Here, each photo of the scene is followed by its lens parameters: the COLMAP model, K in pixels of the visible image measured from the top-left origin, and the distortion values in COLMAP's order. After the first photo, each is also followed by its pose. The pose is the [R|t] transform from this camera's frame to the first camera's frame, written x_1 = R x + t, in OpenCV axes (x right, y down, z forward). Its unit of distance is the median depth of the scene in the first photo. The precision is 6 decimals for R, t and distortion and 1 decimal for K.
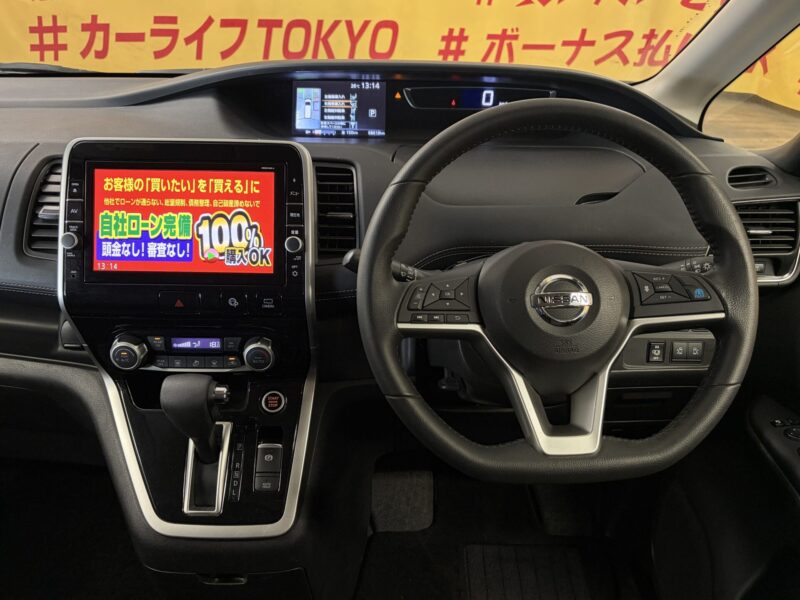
lens RADIAL K [[641.7, 0, 400.0], [0, 641.7, 300.0], [0, 0, 1]] dist [0.003028, -0.003314]
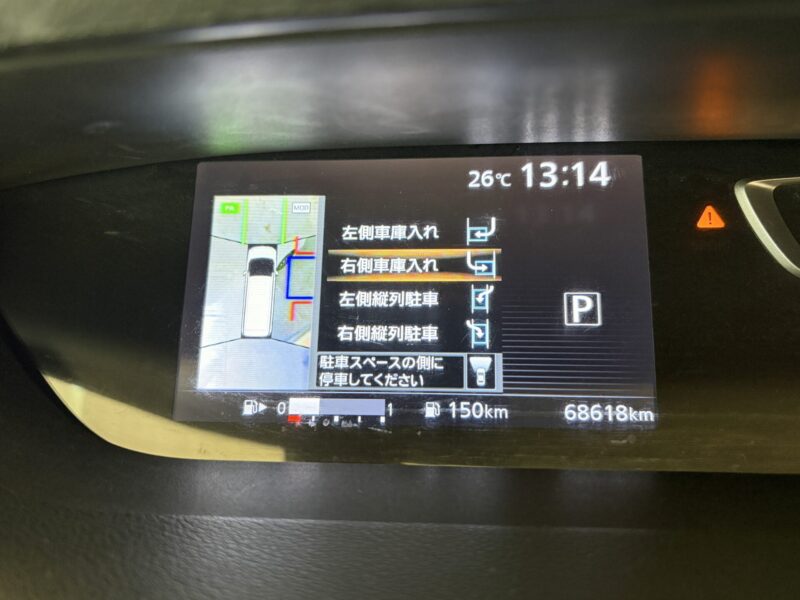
lens RADIAL K [[713.7, 0, 400.0], [0, 713.7, 300.0], [0, 0, 1]] dist [-0.003624, 0.000236]
pose [[0.991287, -0.015585, -0.130791, -0.068992], [-0.006474, 0.986010, -0.166559, -0.257353], [0.131557, 0.165955, 0.977319, 0.781037]]
